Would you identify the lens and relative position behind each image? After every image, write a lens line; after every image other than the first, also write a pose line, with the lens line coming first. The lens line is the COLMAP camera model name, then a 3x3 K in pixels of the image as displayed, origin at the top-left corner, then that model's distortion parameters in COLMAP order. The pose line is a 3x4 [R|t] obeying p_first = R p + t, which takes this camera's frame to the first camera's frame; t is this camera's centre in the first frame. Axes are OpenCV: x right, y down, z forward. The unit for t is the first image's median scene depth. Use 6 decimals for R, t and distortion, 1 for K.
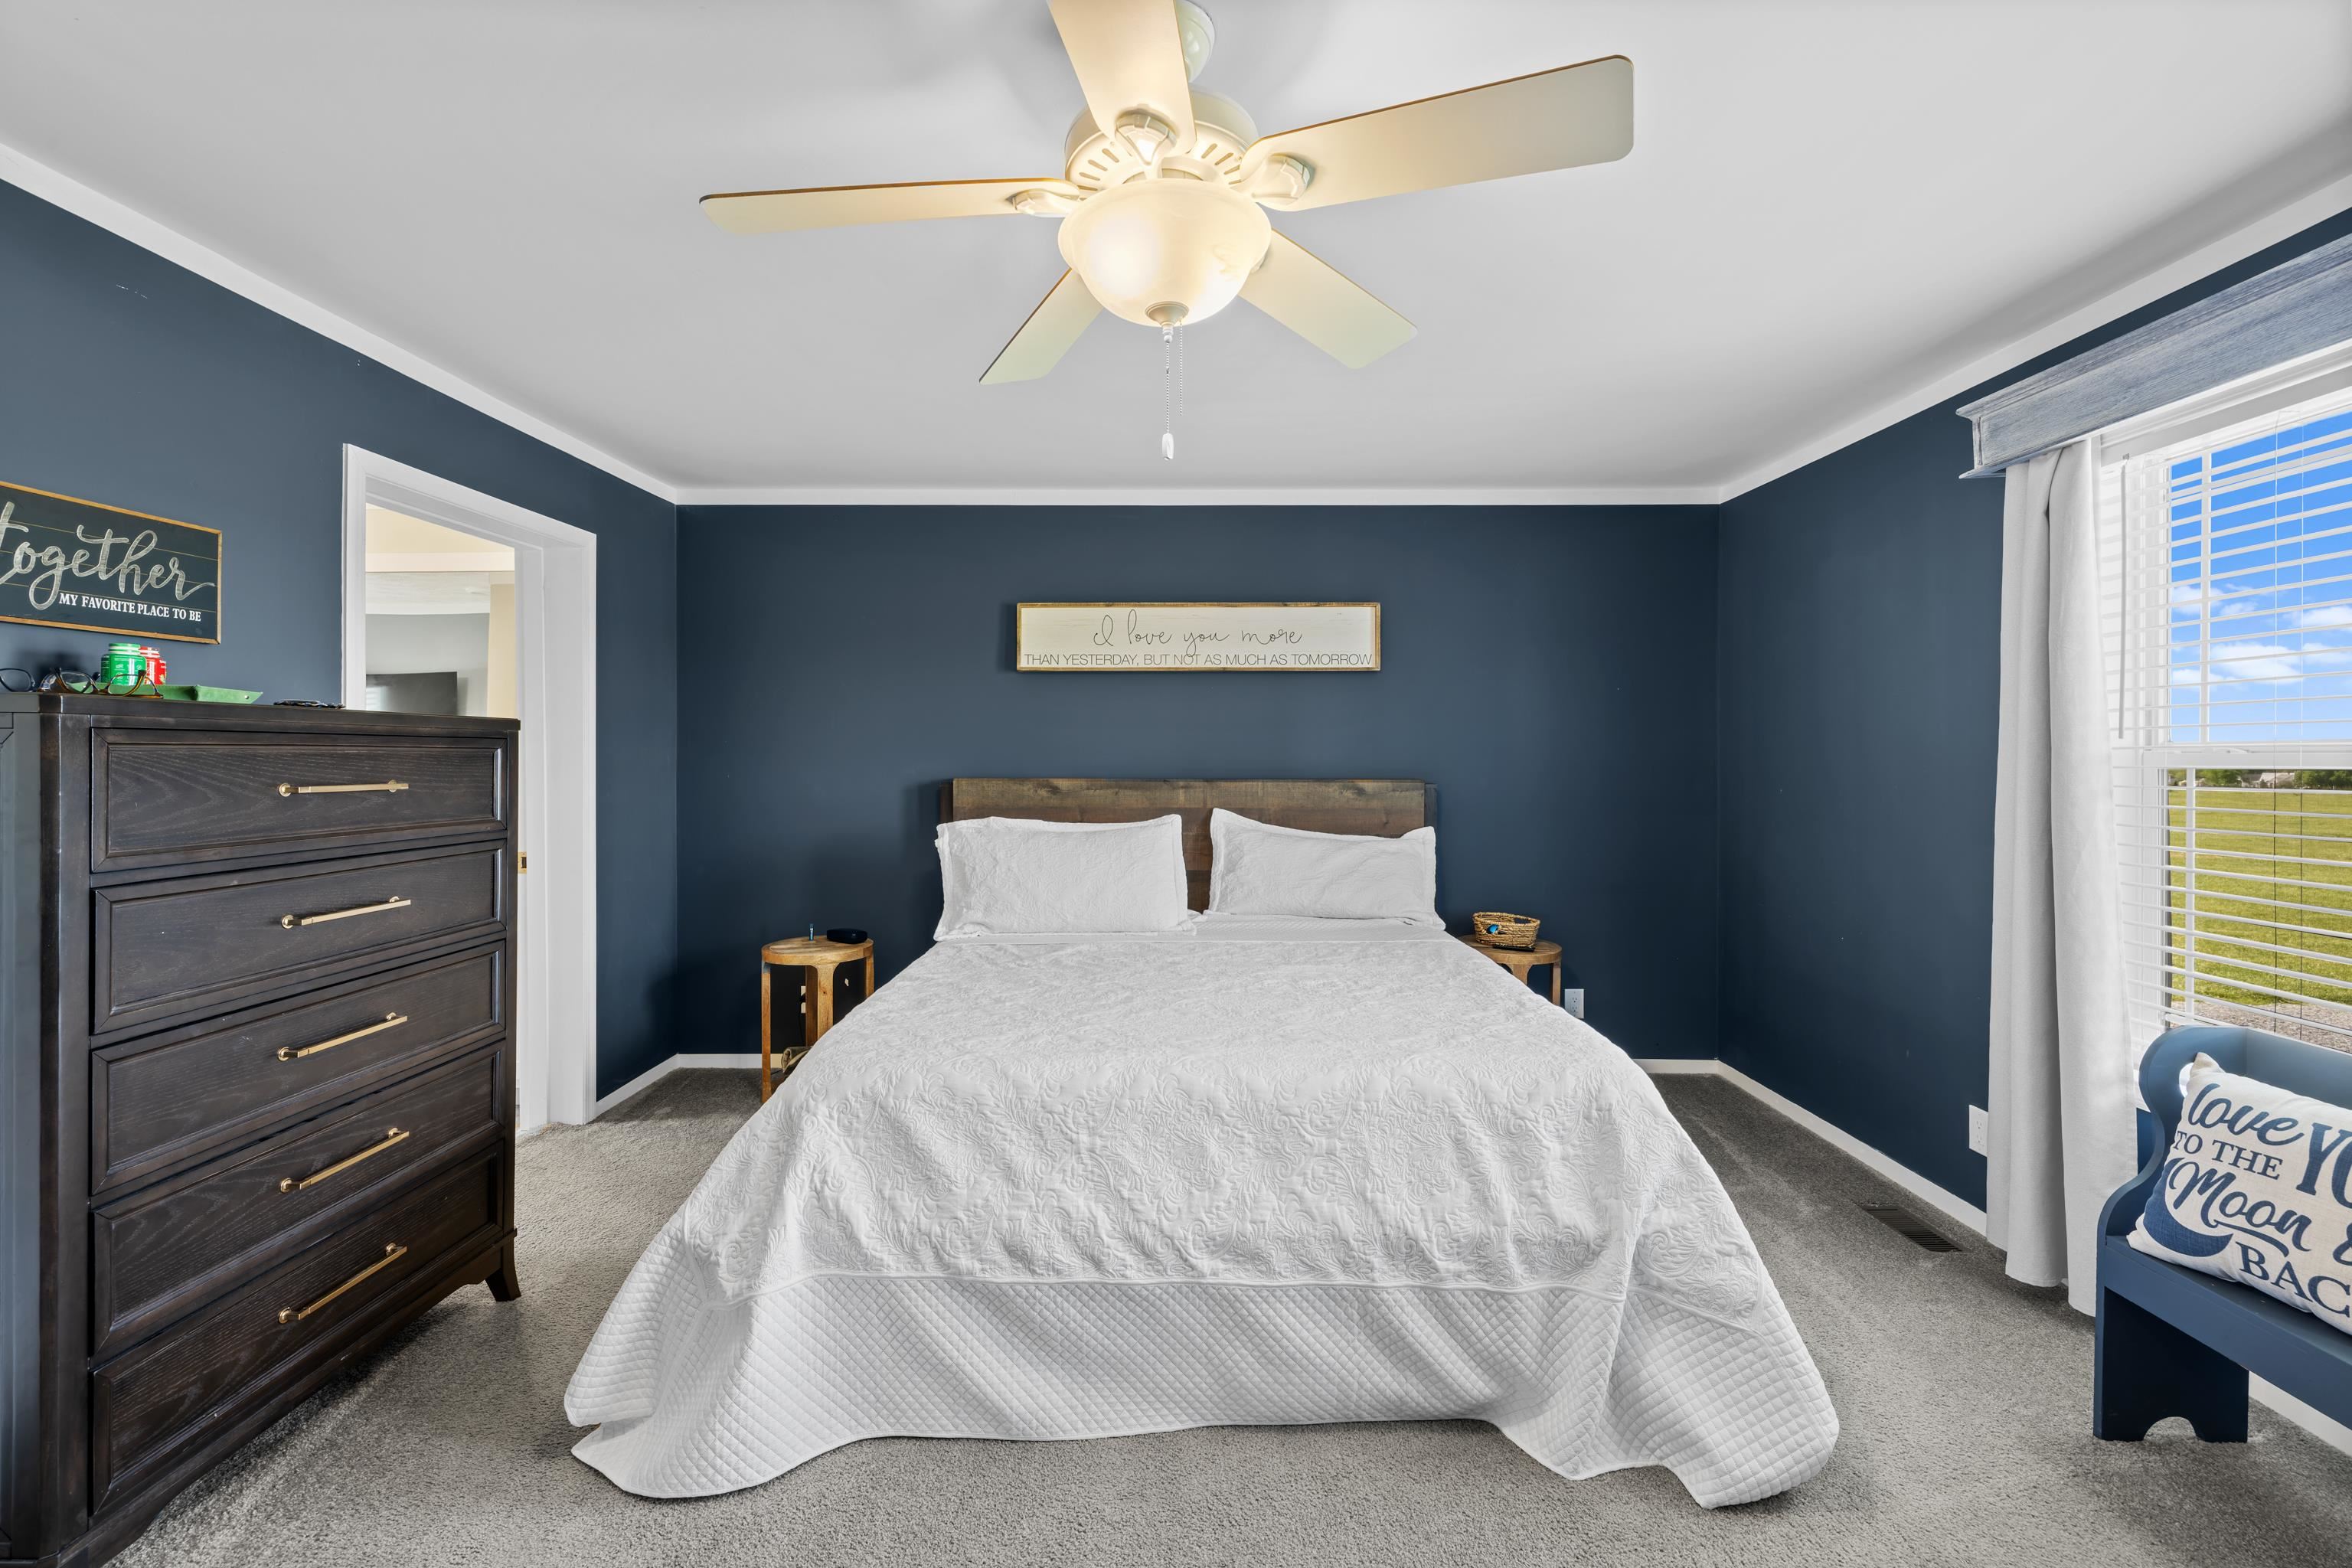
lens RADIAL K [[981.9, 0, 1166.7], [0, 981.9, 768.2], [0, 0, 1]] dist [-0.000136, -0.000031]
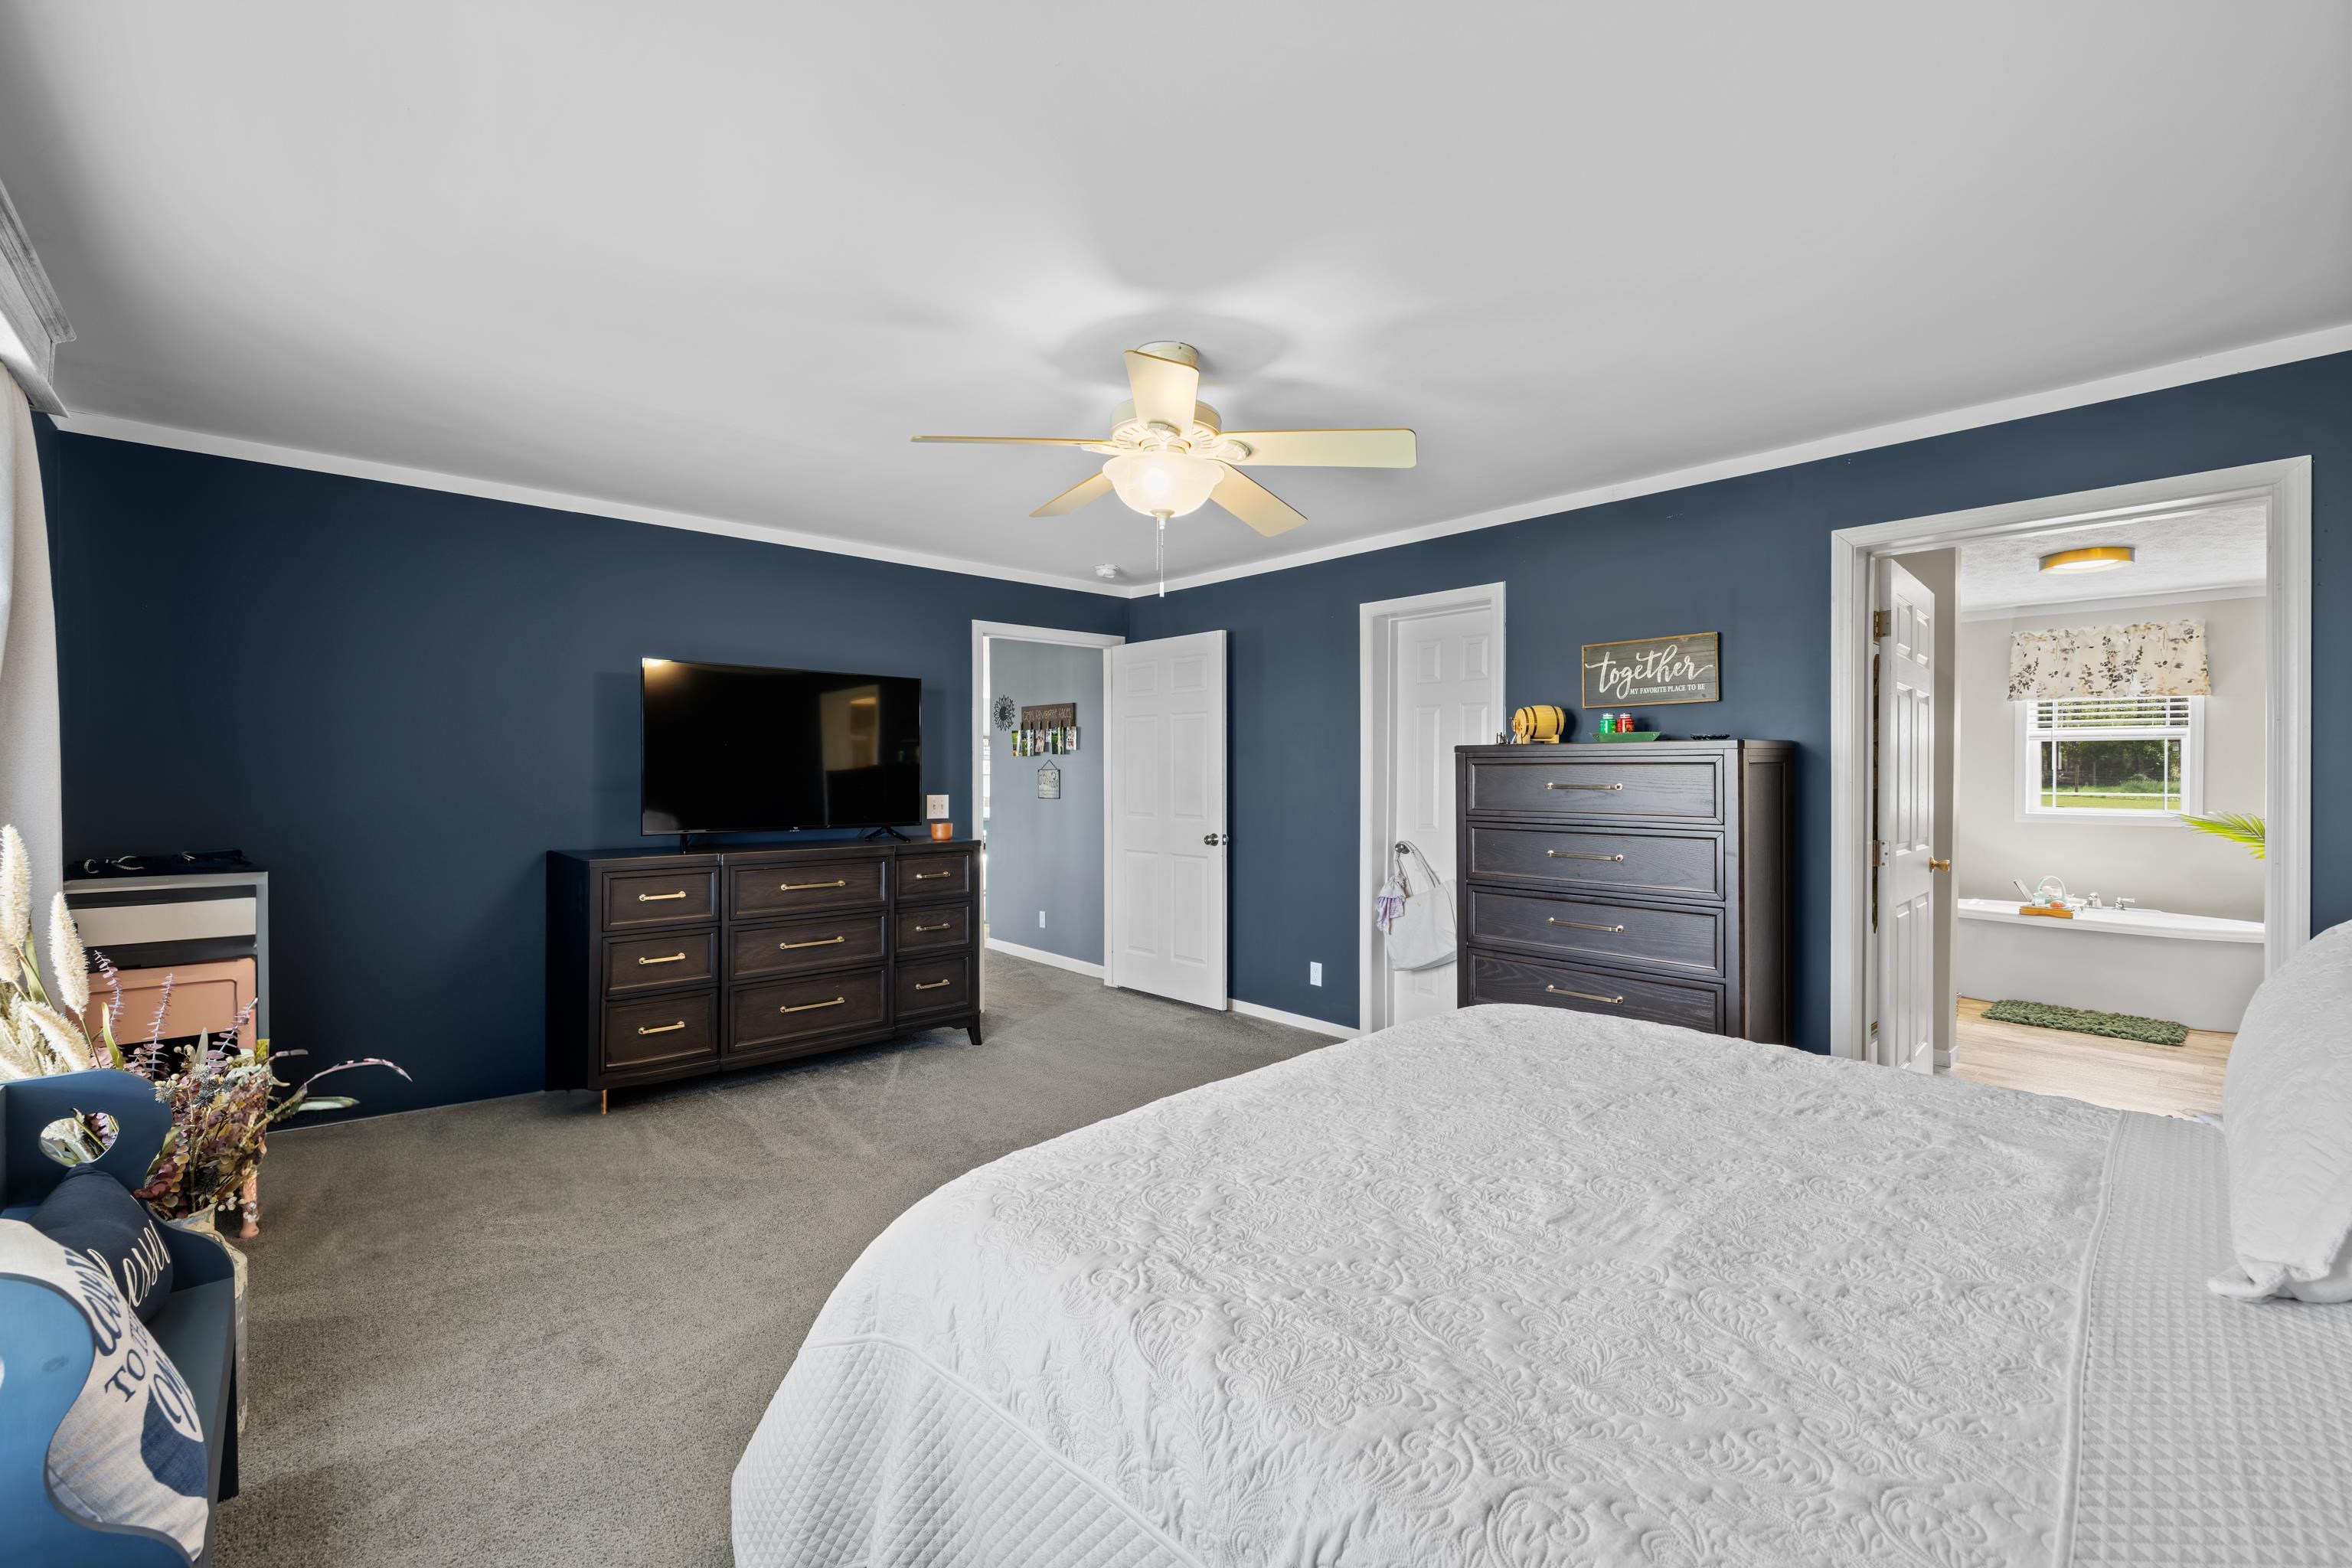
lens RADIAL K [[981.9, 0, 1166.7], [0, 981.9, 768.2], [0, 0, 1]] dist [-0.000136, -0.000031]
pose [[-0.712174, -0.007776, -0.701960, 0.936476], [-0.010405, 0.999946, -0.000521, -0.004536], [0.701926, 0.006934, -0.712216, 1.706118]]
